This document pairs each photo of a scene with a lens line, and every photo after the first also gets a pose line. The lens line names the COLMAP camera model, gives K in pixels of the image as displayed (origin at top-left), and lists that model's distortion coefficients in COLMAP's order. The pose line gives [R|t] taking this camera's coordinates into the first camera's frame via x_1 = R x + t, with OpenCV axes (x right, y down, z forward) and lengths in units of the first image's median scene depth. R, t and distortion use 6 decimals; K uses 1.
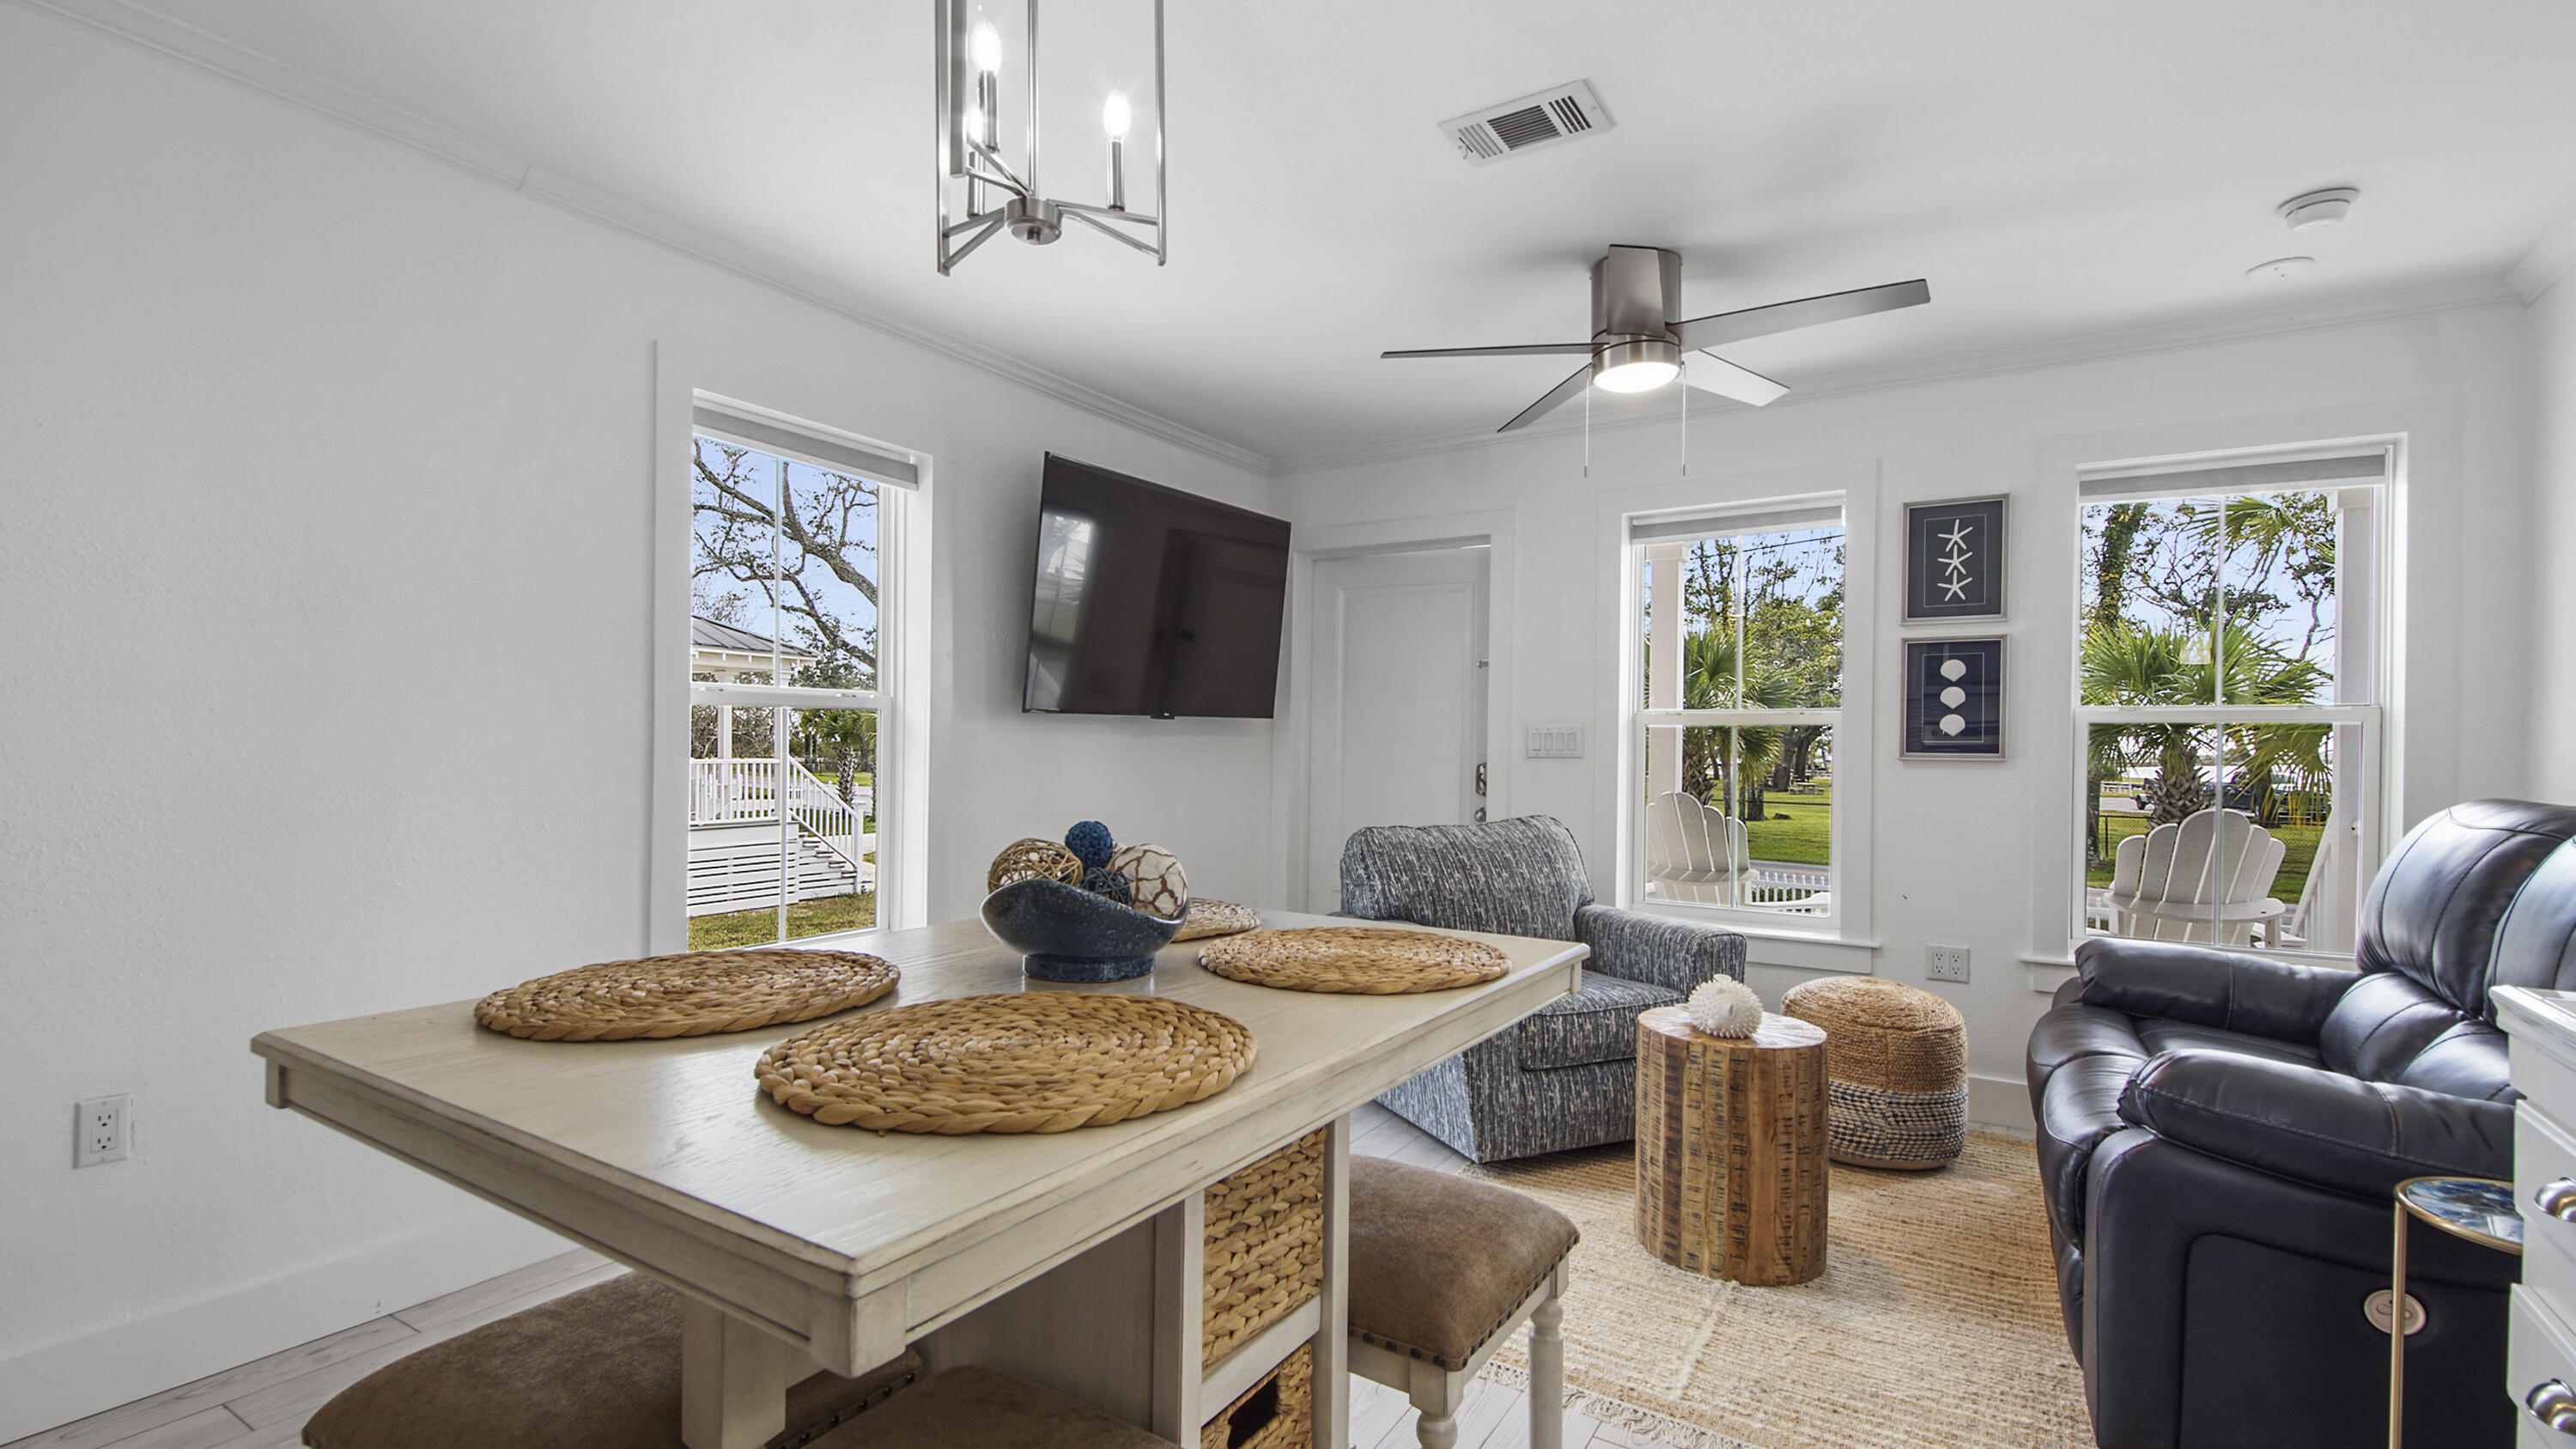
lens RADIAL K [[1169.4, 0, 1287.2], [0, 1169.4, 739.1], [0, 0, 1]] dist [0.021431, -0.015935]
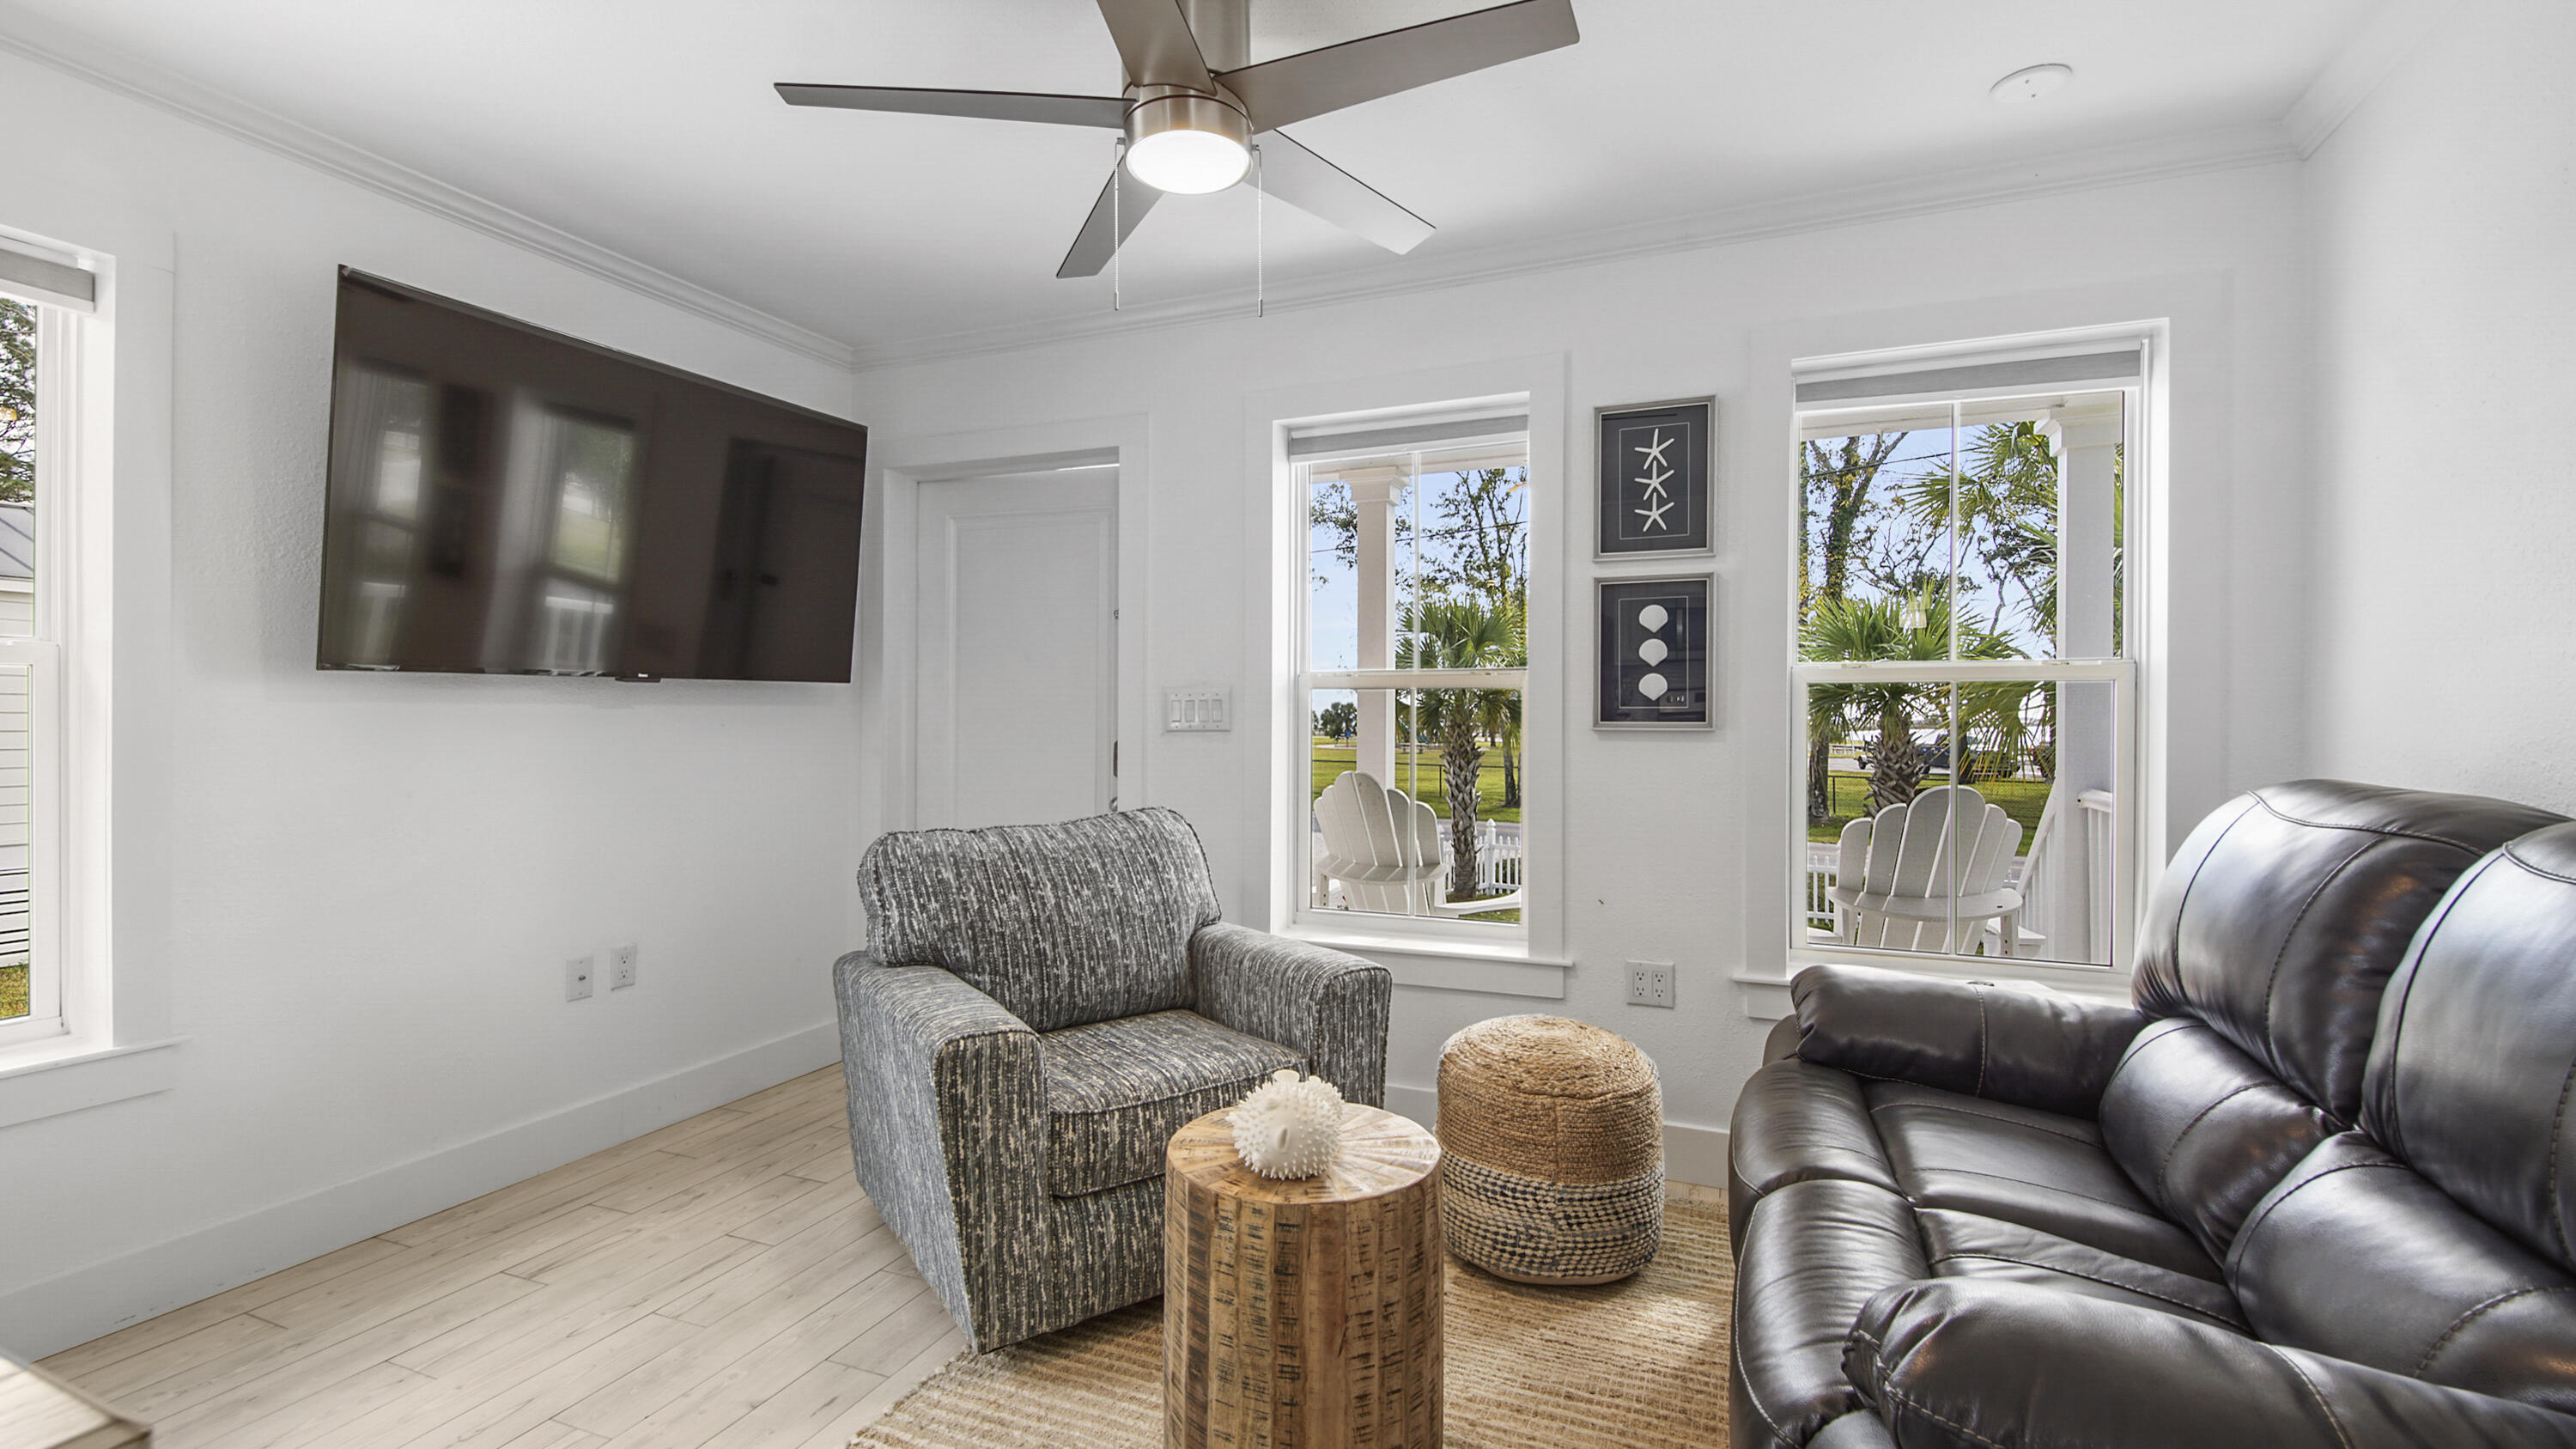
lens RADIAL K [[1126.6, 0, 1300.9], [0, 1126.6, 707.7], [0, 0, 1]] dist [0.029044, -0.016227]
pose [[0.985870, -0.006199, 0.167396, 0.201402], [0.006610, 0.999976, -0.001896, 0.002353], [-0.167380, 0.002976, 0.985888, 0.282905]]
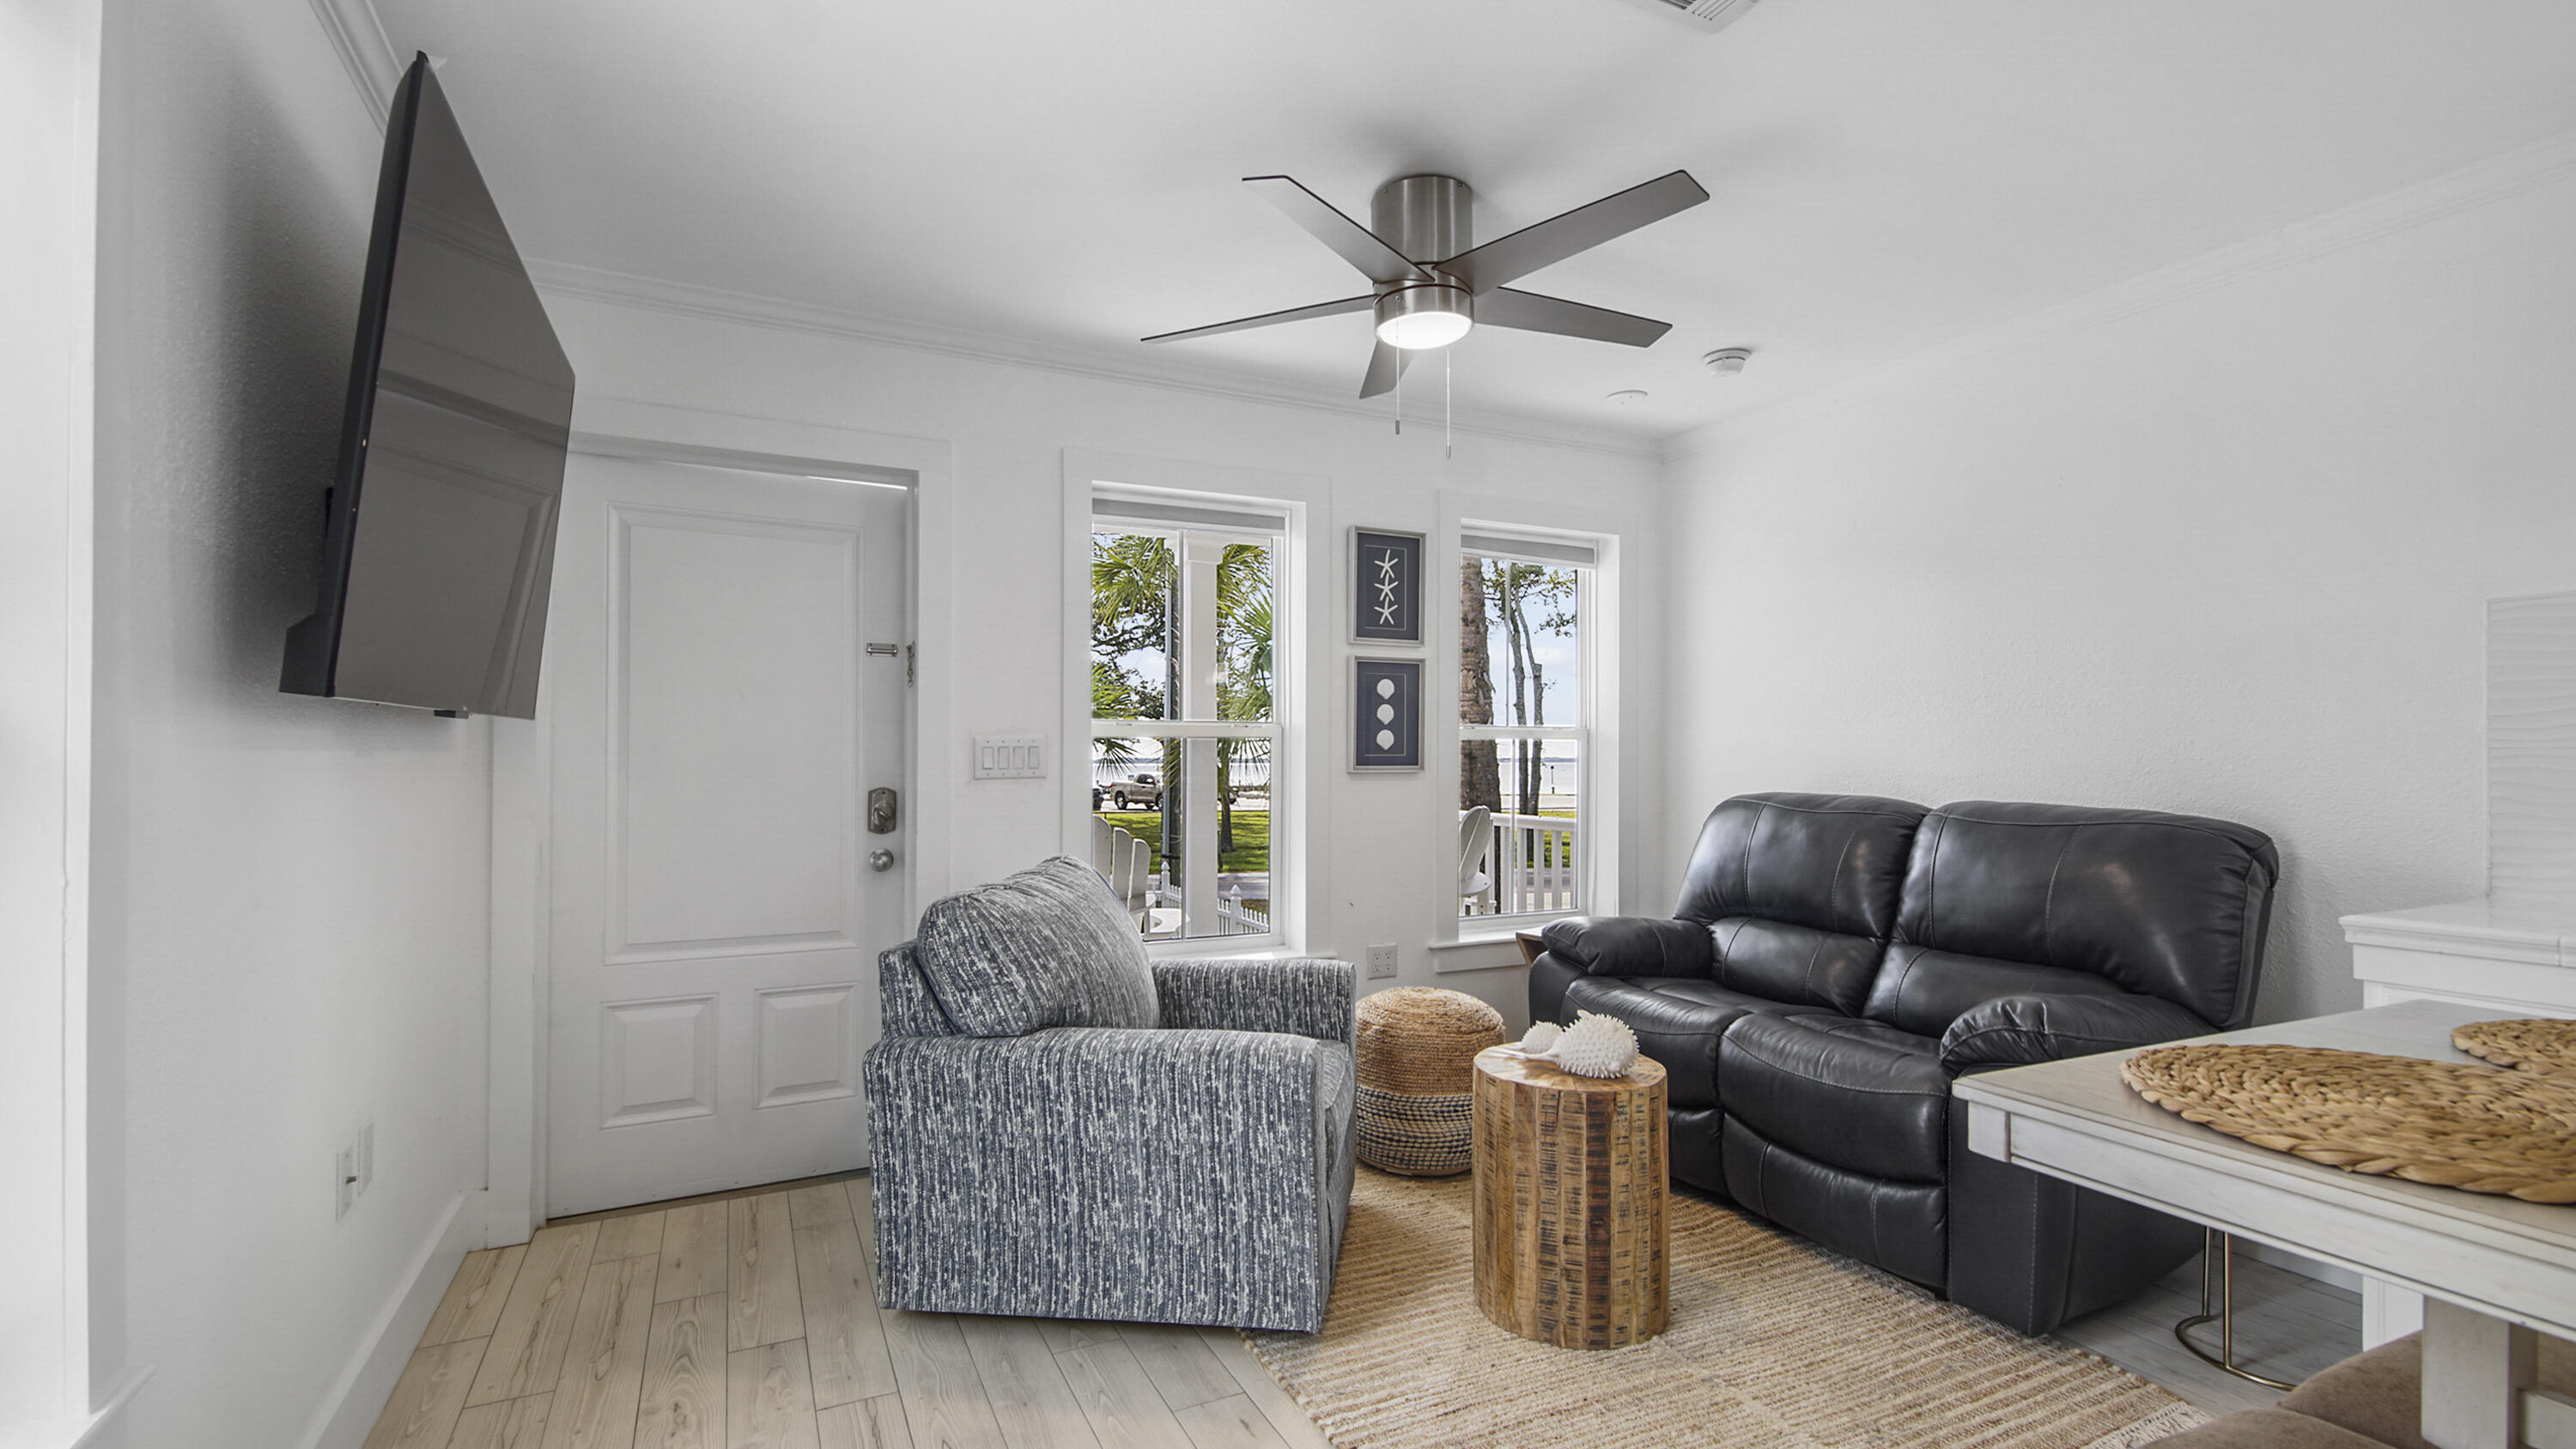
lens RADIAL K [[1151.0, 0, 1278.4], [0, 1151.0, 747.8], [0, 0, 1]] dist [0.021819, 0.000079]
pose [[0.527379, -0.001885, 0.849628, -0.383467], [0.002571, 0.999996, 0.000623, -0.005421], [-0.849626, 0.001856, 0.527382, 0.526534]]
